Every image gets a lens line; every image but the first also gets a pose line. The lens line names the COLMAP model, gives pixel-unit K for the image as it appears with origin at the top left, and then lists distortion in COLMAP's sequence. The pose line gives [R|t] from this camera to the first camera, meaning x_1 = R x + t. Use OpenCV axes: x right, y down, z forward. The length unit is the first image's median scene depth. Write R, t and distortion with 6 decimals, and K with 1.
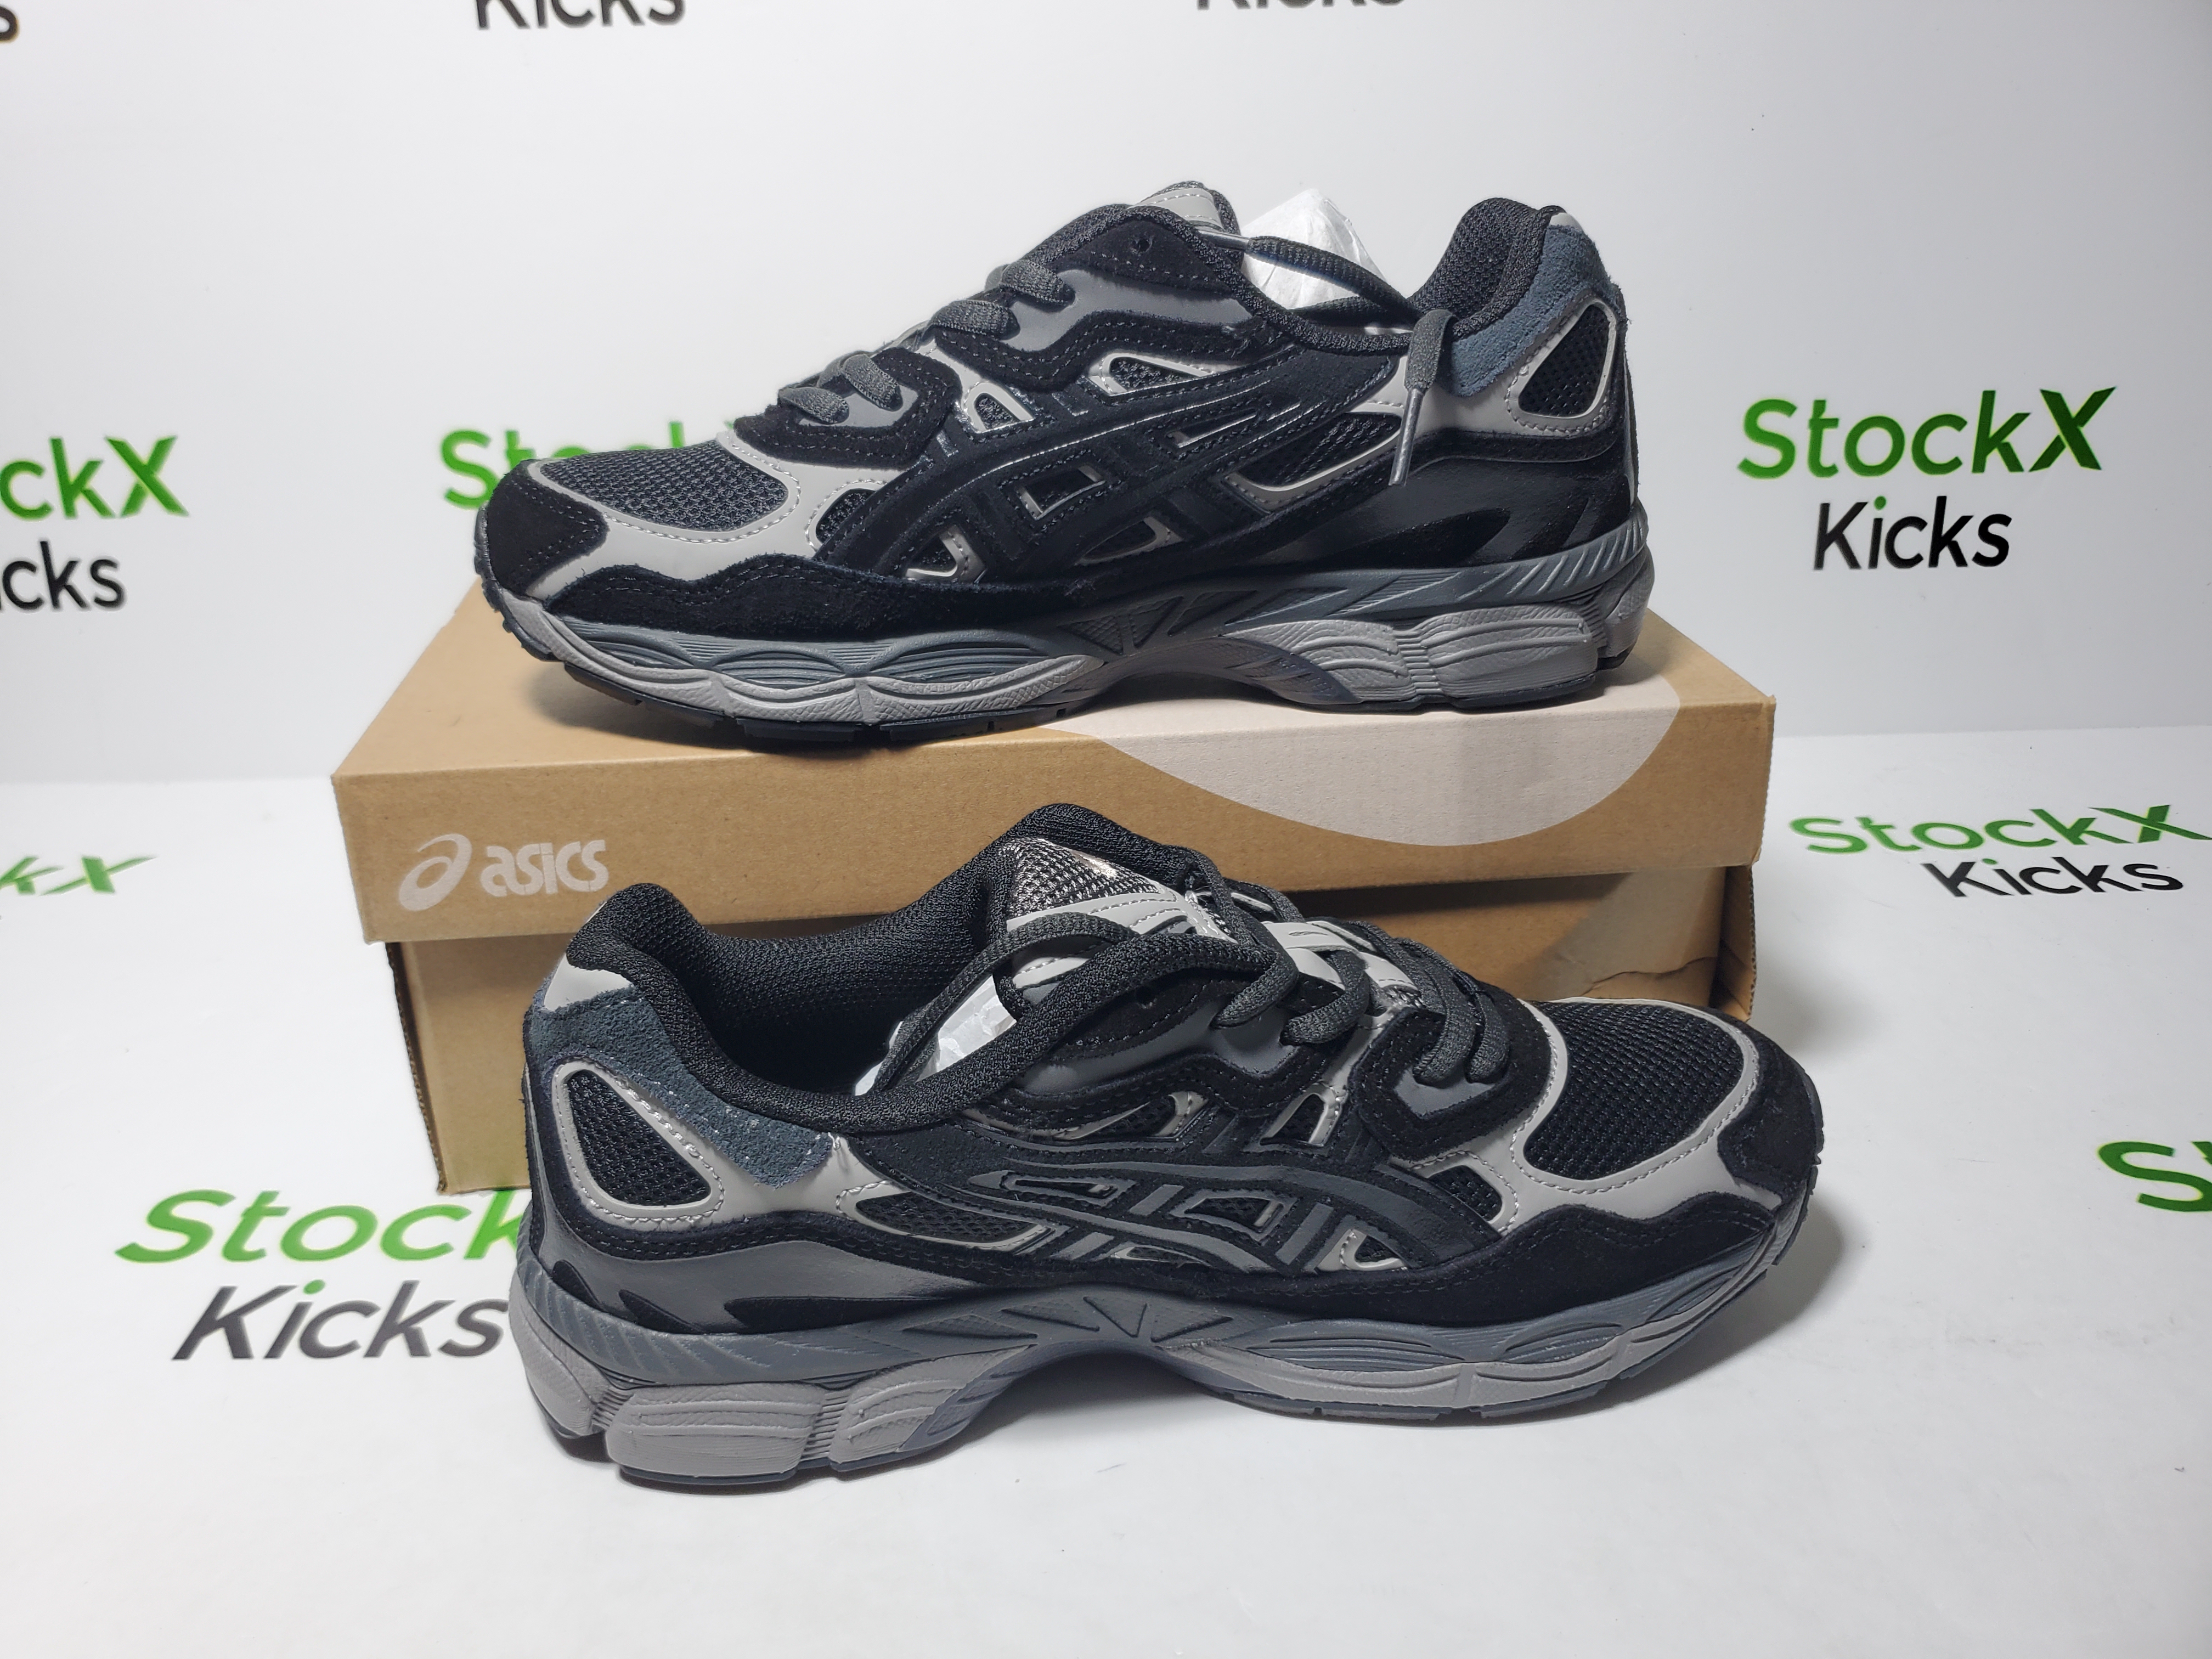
lens RADIAL K [[1926.5, 0, 1022.1], [0, 1926.5, 756.5], [0, 0, 1]] dist [-0.033818, 0.086678]
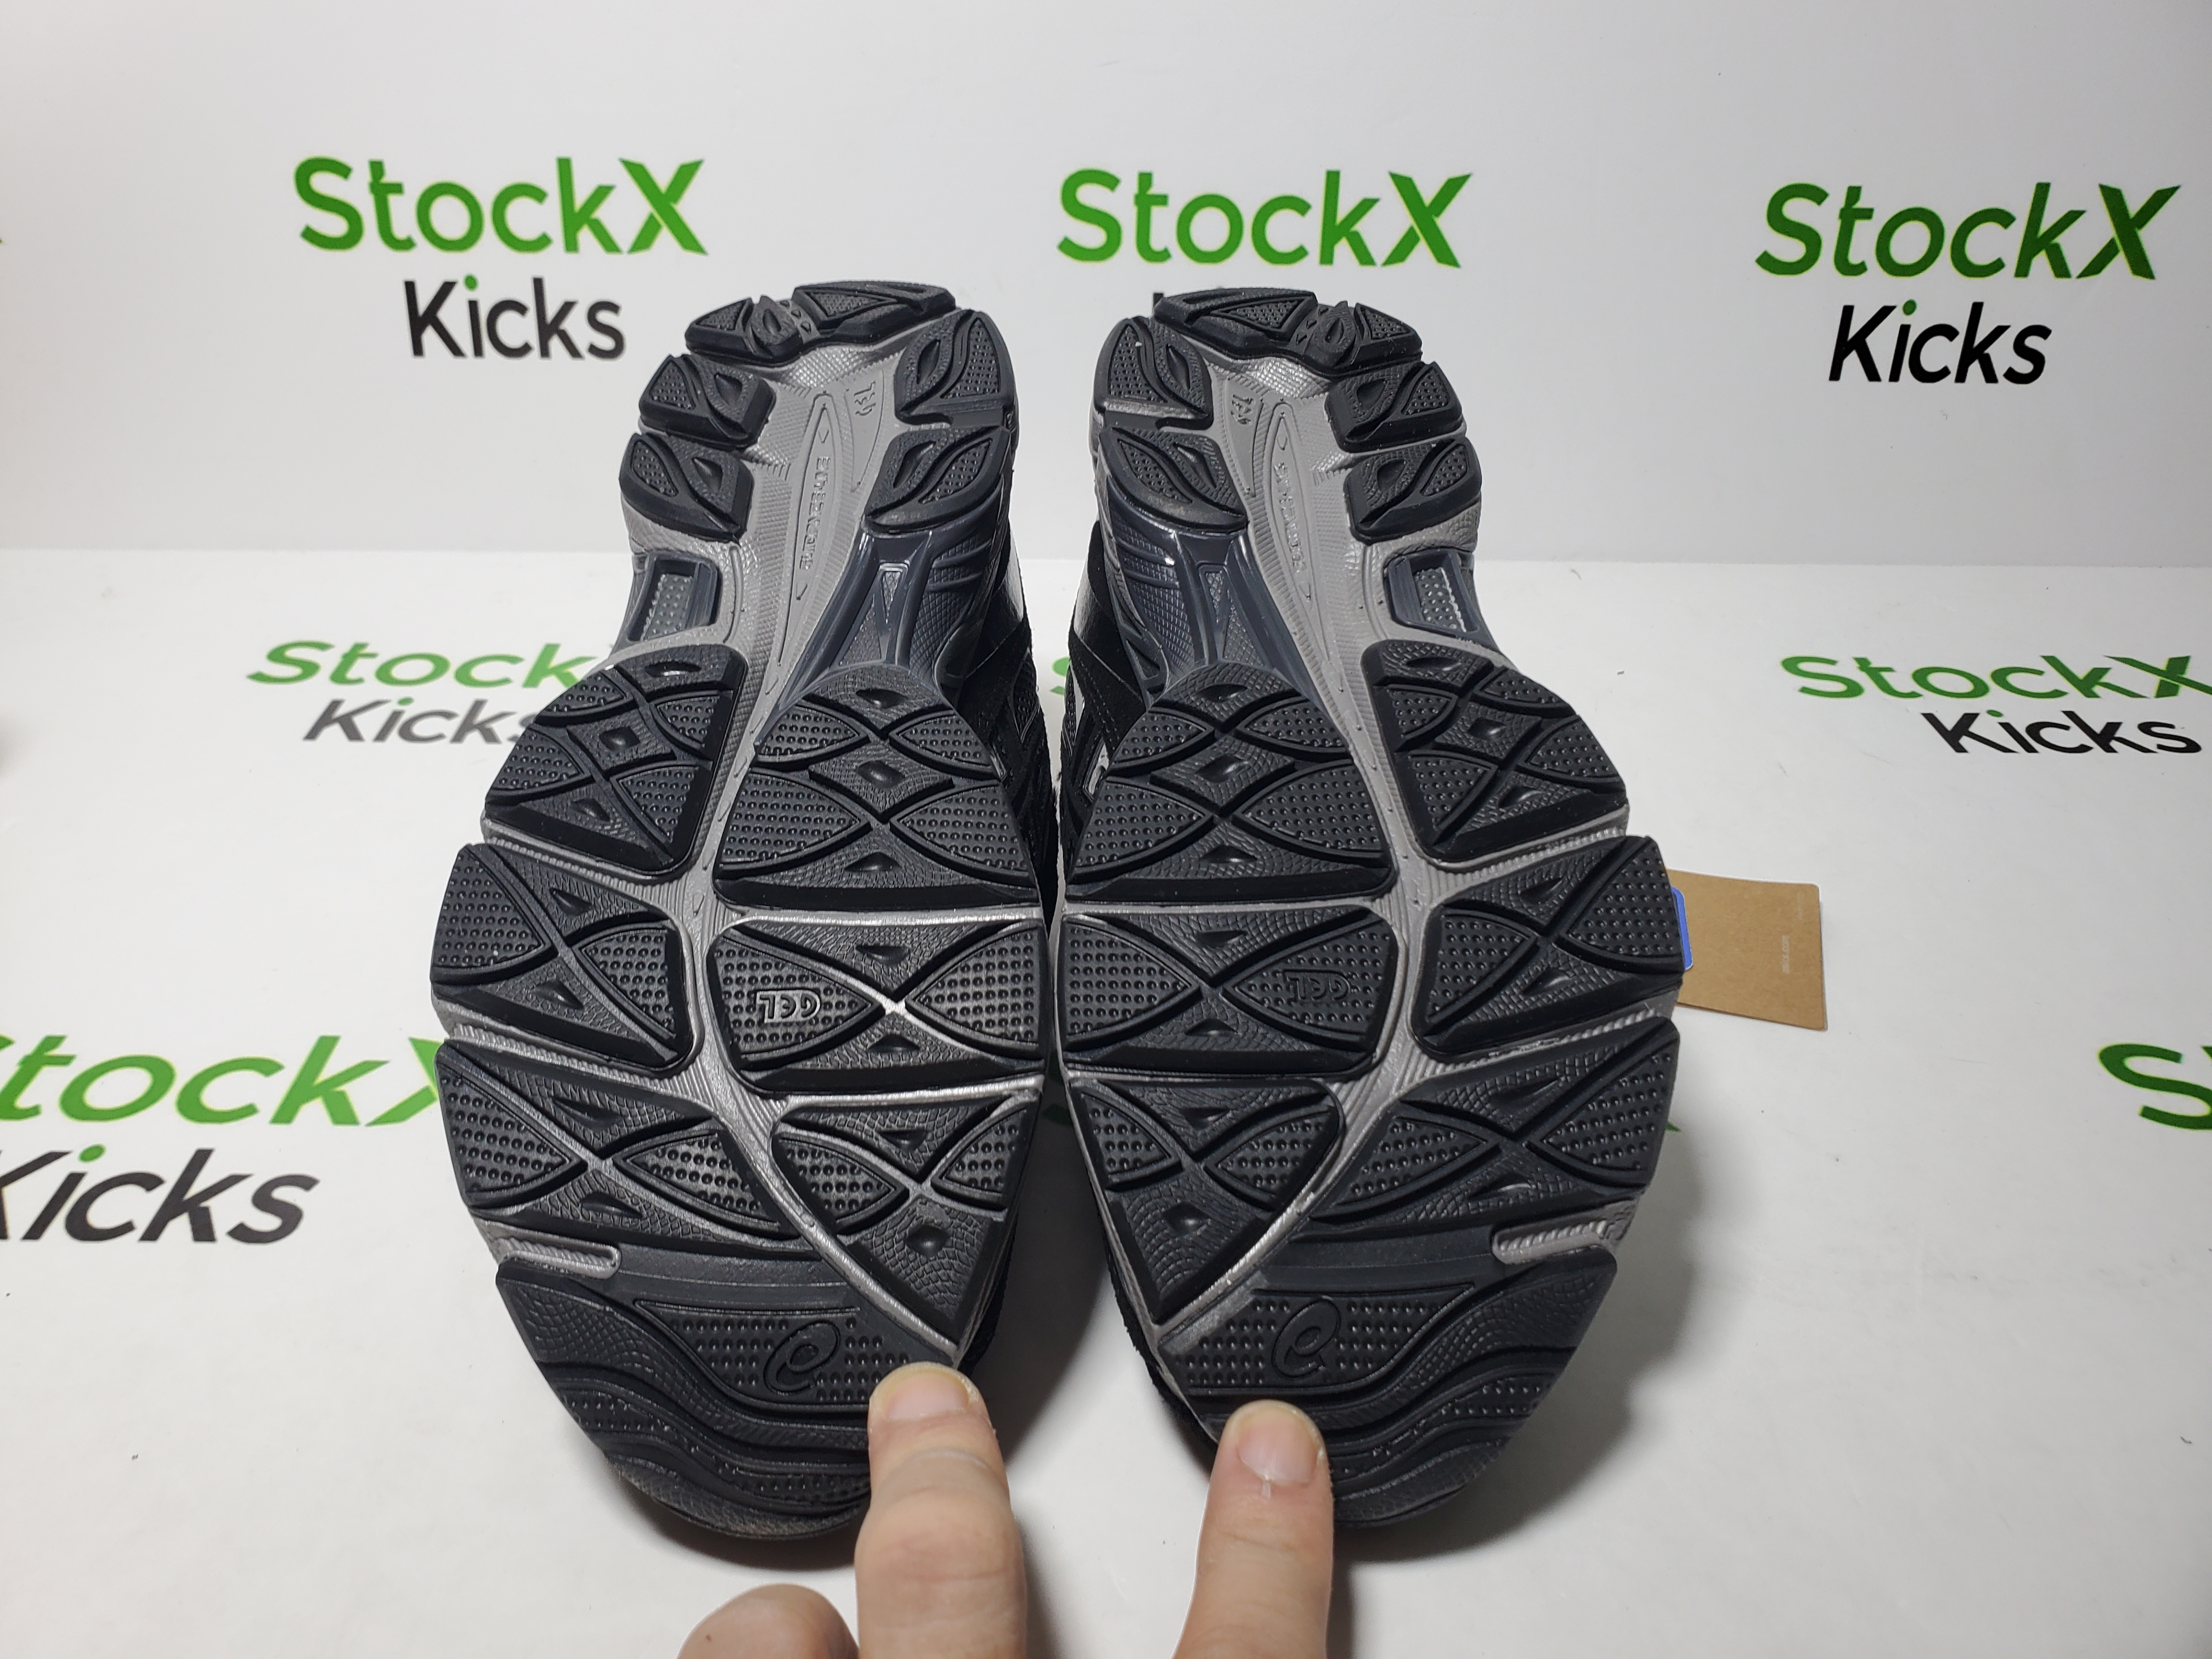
lens RADIAL K [[1926.5, 0, 1044.5], [0, 1926.5, 767.0], [0, 0, 1]] dist [-0.033818, 0.086678]
pose [[0.998983, 0.033727, 0.029921, 0.023624], [-0.037215, 0.991468, 0.124929, -0.017317], [-0.025452, -0.125915, 0.991714, 0.097304]]
